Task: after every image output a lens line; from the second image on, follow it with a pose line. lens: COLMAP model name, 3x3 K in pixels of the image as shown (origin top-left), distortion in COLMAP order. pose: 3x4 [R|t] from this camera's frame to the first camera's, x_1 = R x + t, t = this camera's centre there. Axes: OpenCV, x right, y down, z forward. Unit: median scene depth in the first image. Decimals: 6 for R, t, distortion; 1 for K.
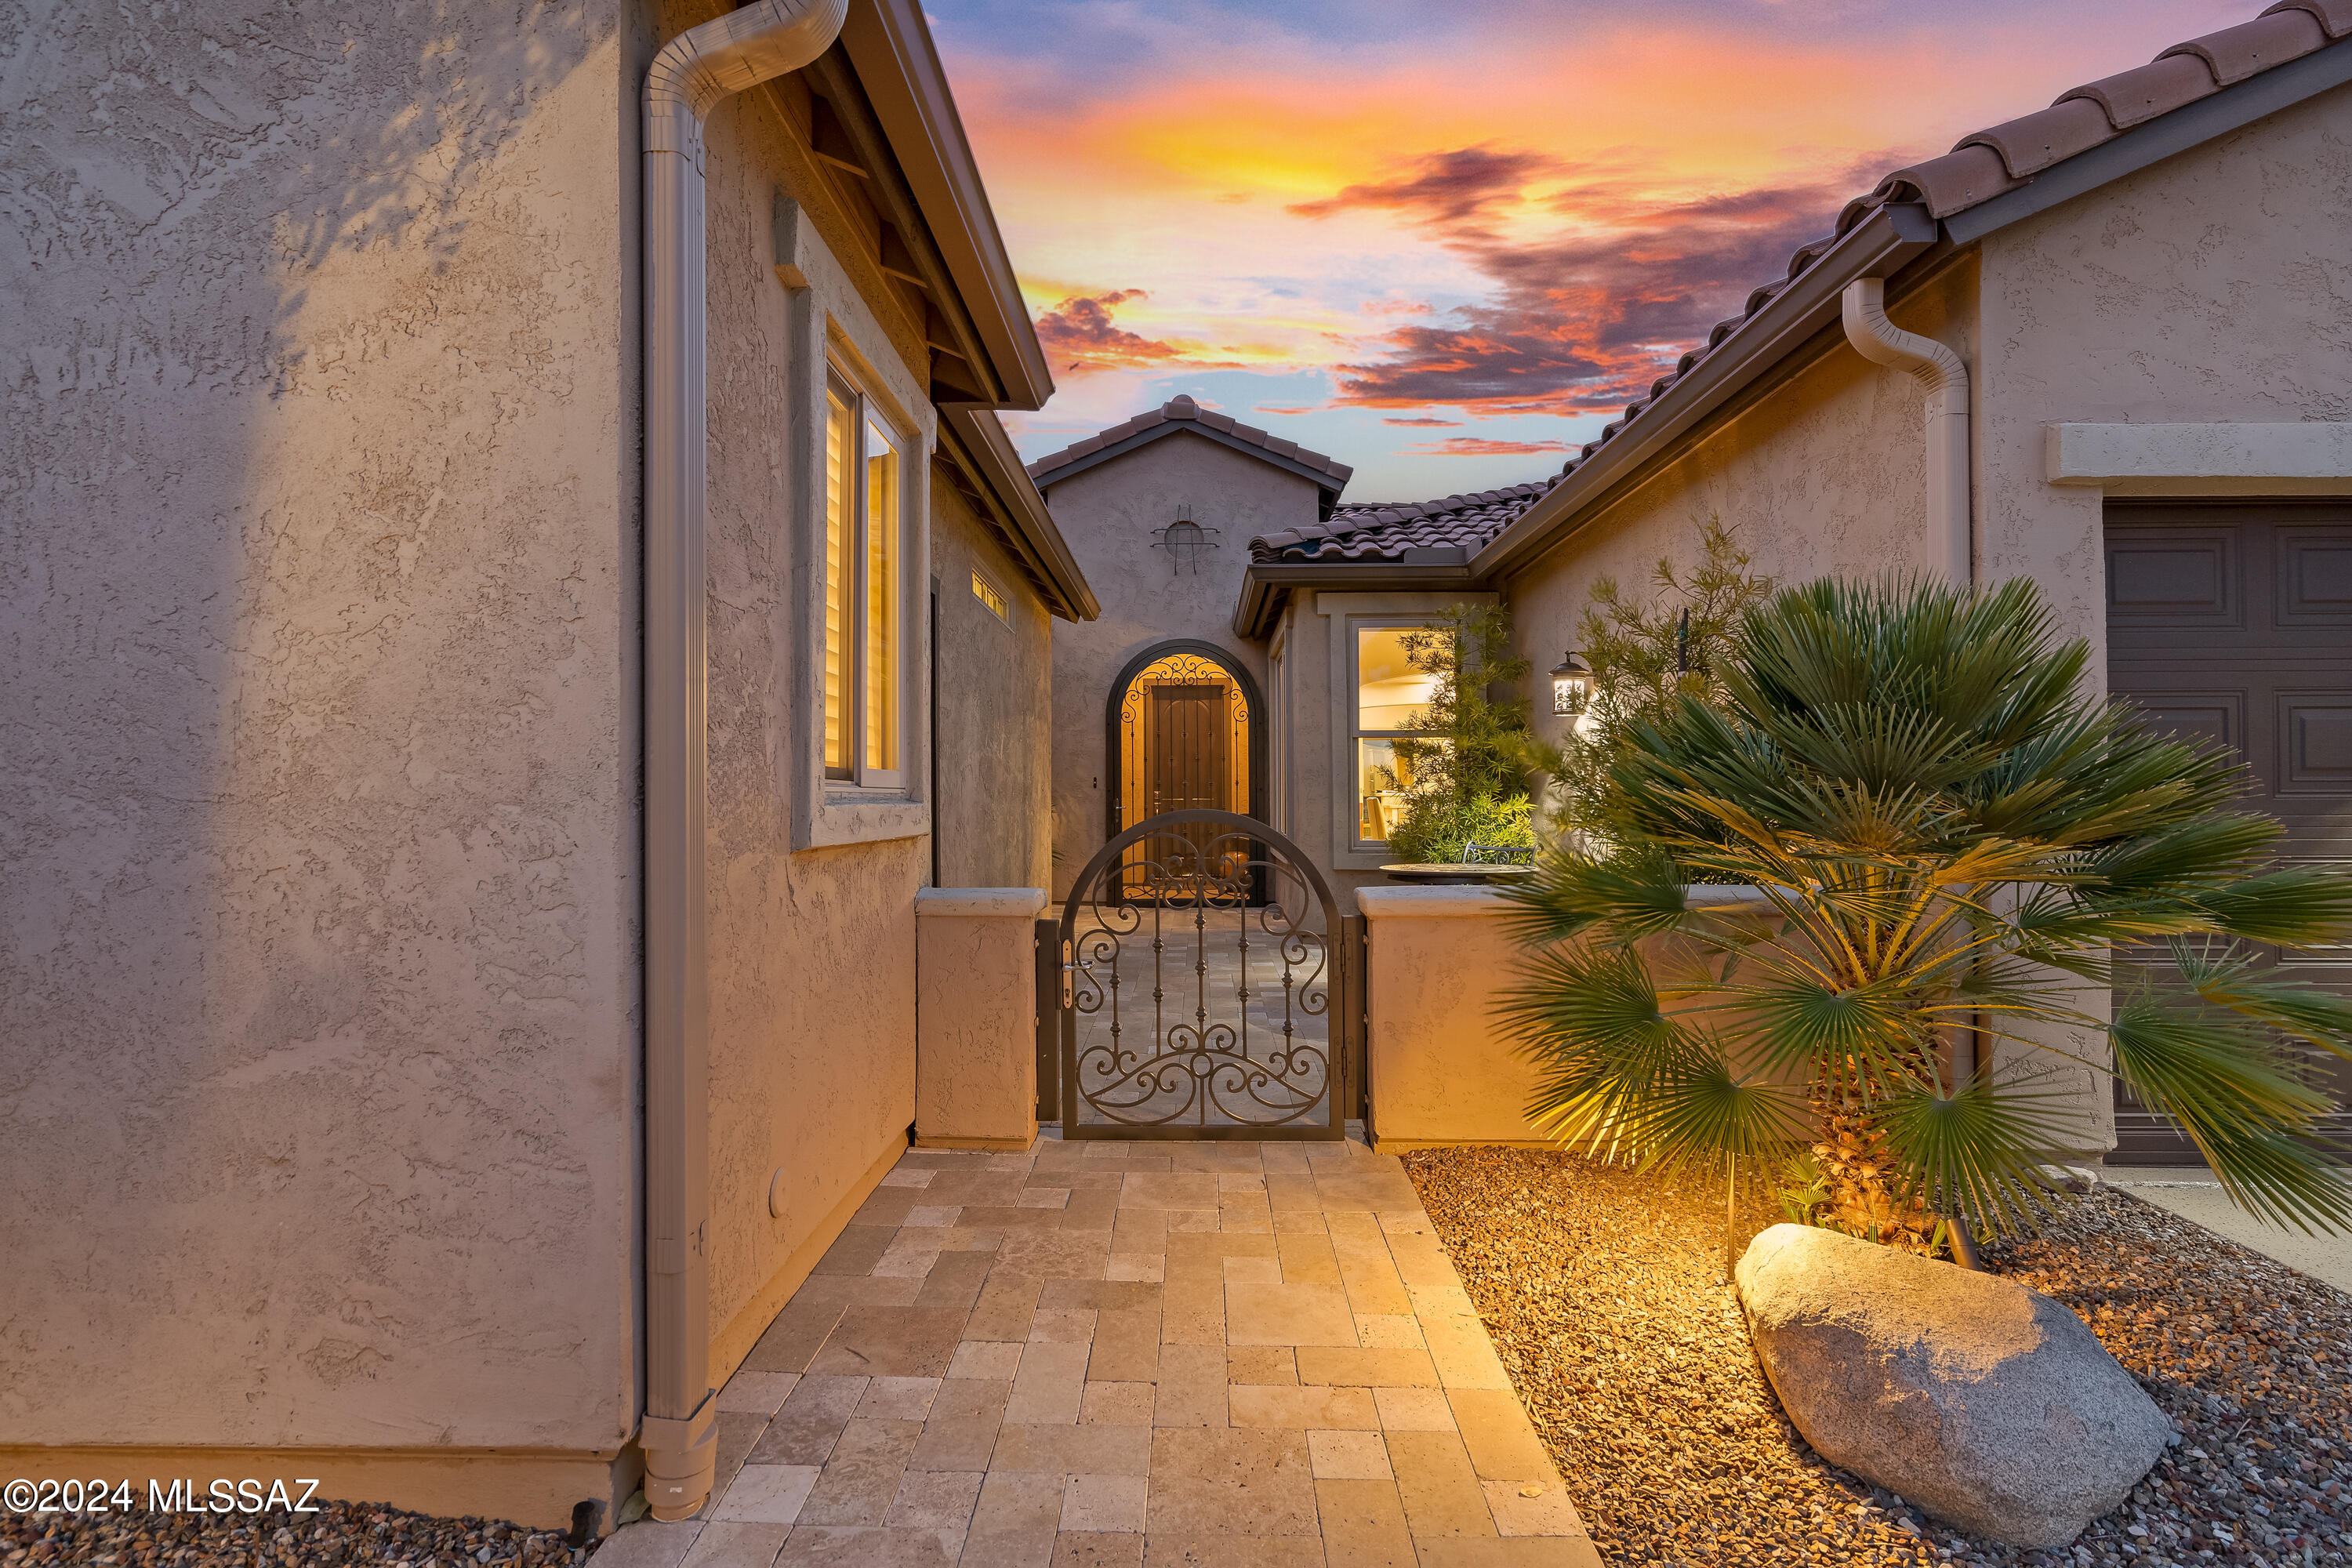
lens RADIAL K [[1079.3, 0, 1176.0], [0, 1079.3, 784.0], [0, 0, 1]] dist [0.001270, 0.000273]
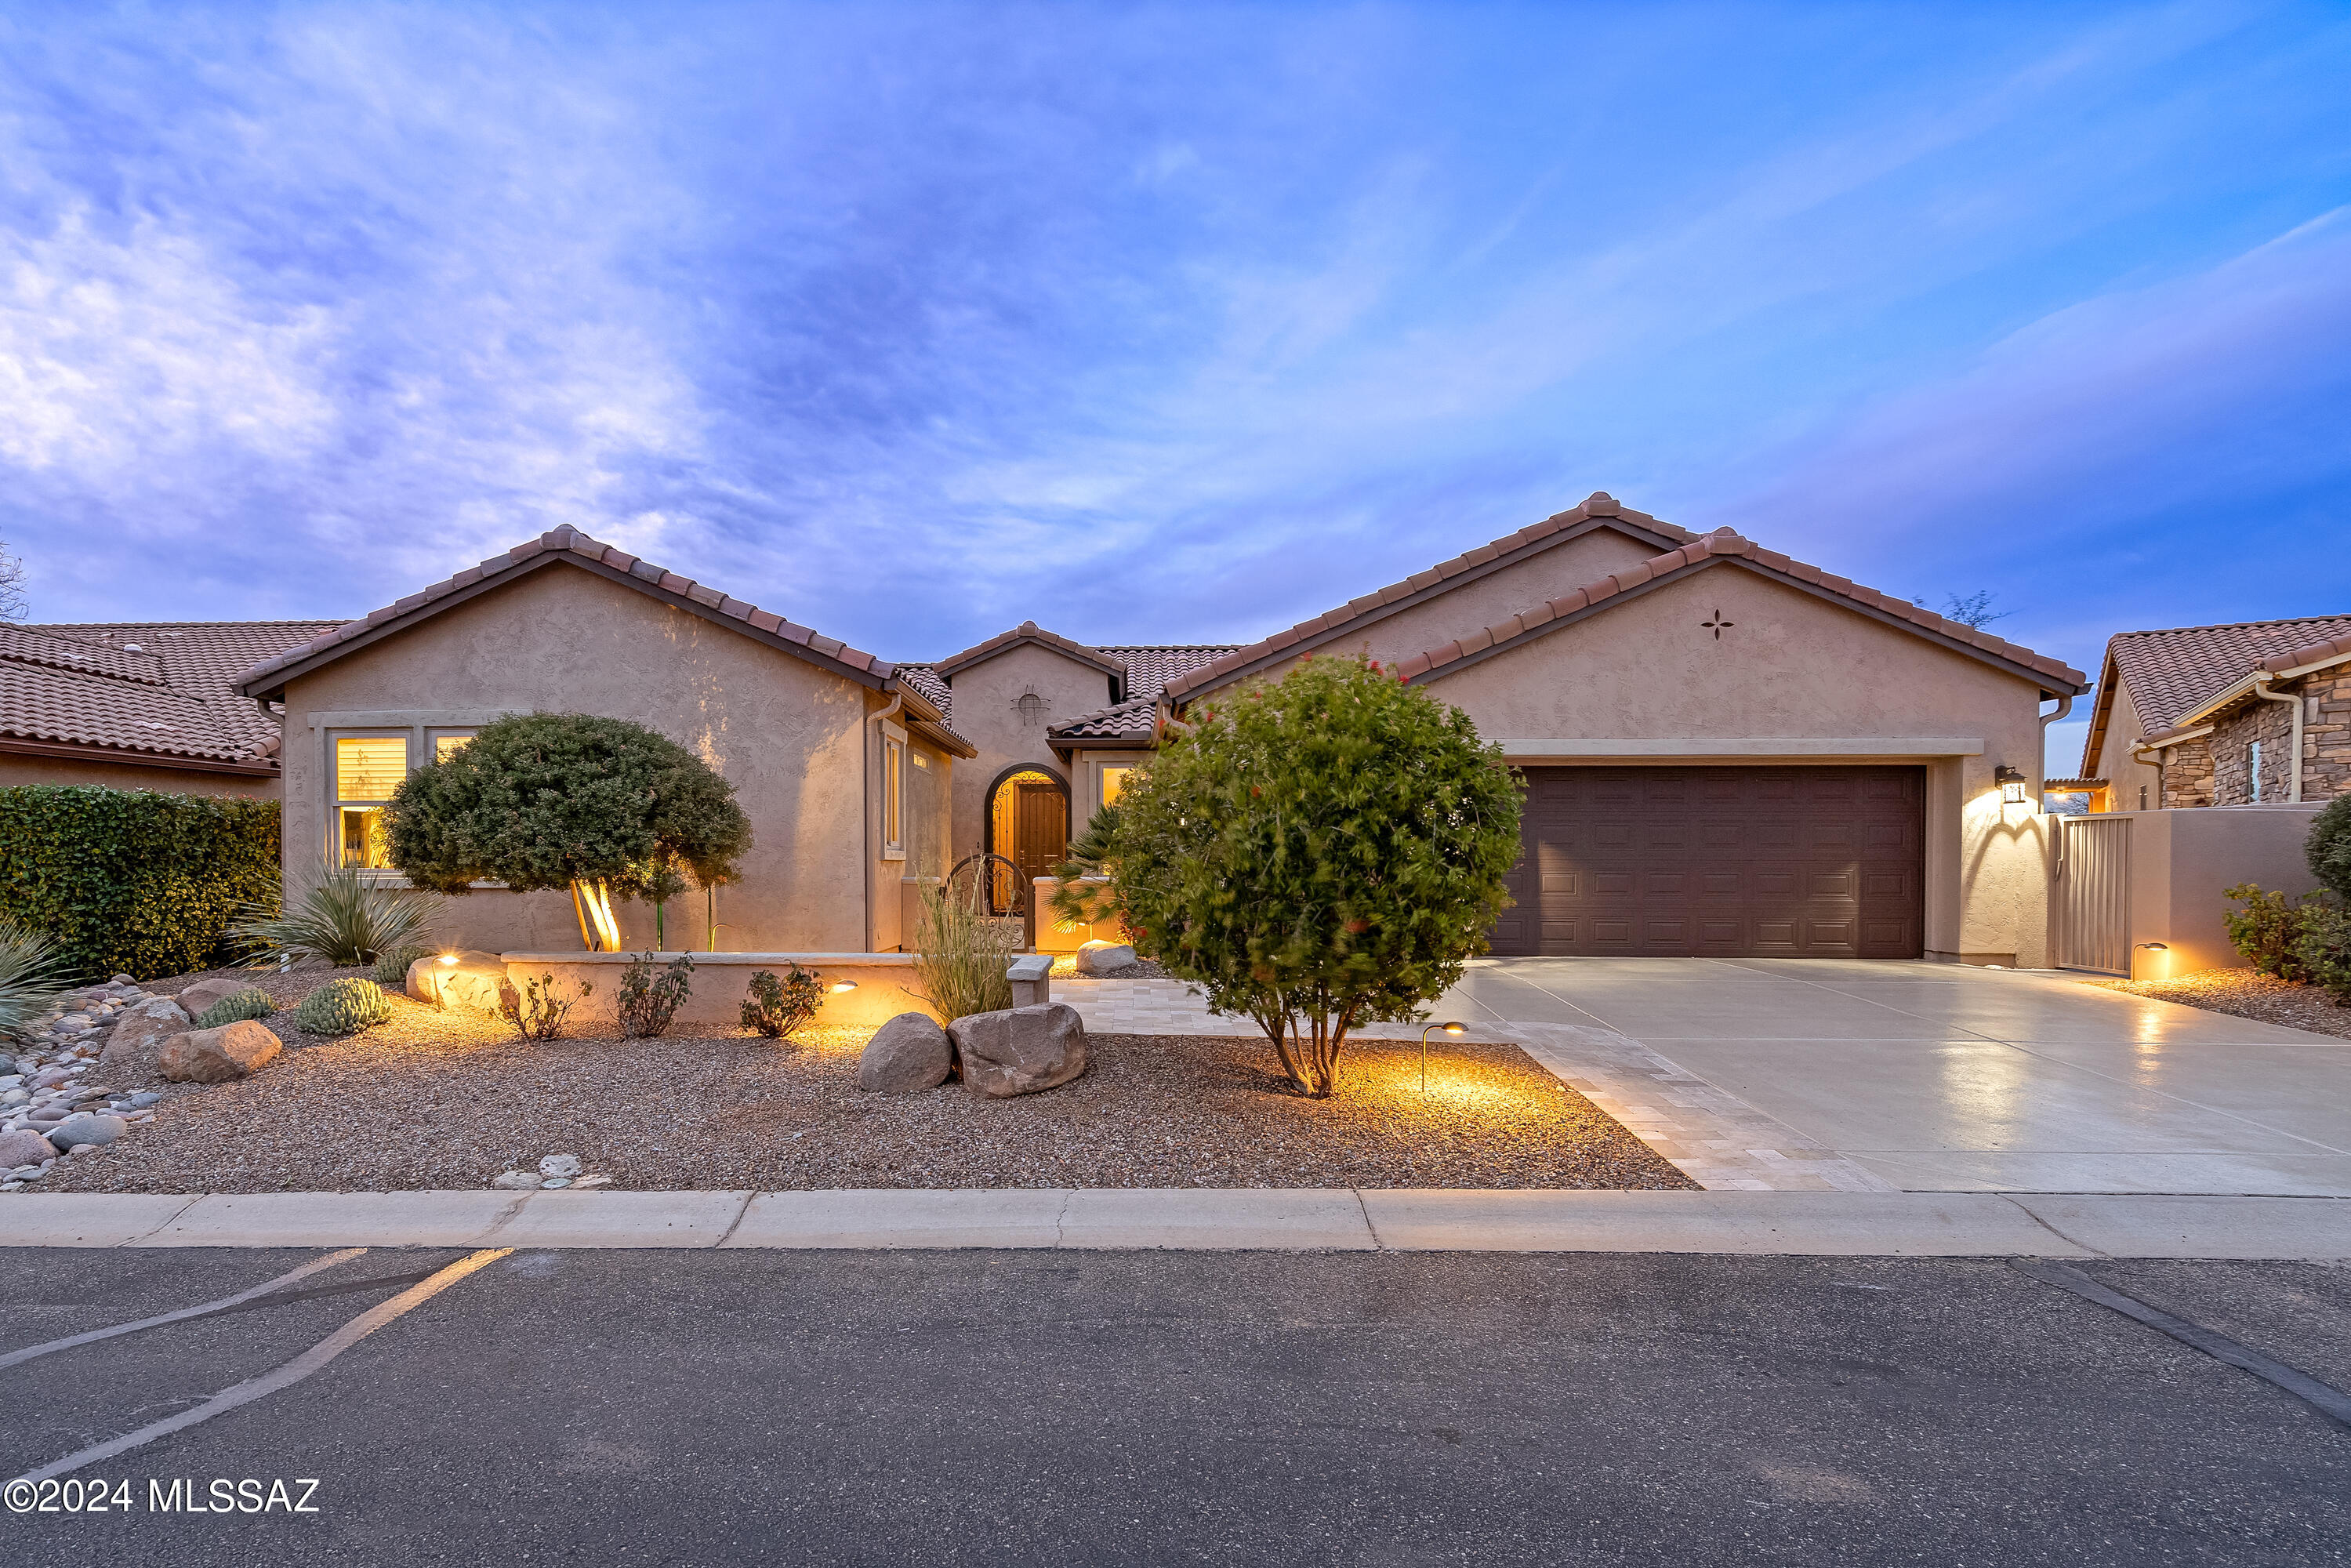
lens RADIAL K [[1098.6, 0, 1071.1], [0, 1098.6, 857.5], [0, 0, 1]] dist [-0.002979, -0.000239]
pose [[0.999698, 0.002526, -0.024430, 0.162128], [-0.002276, 0.999945, 0.010244, 0.001012], [0.024454, -0.010186, 0.999649, -1.054723]]
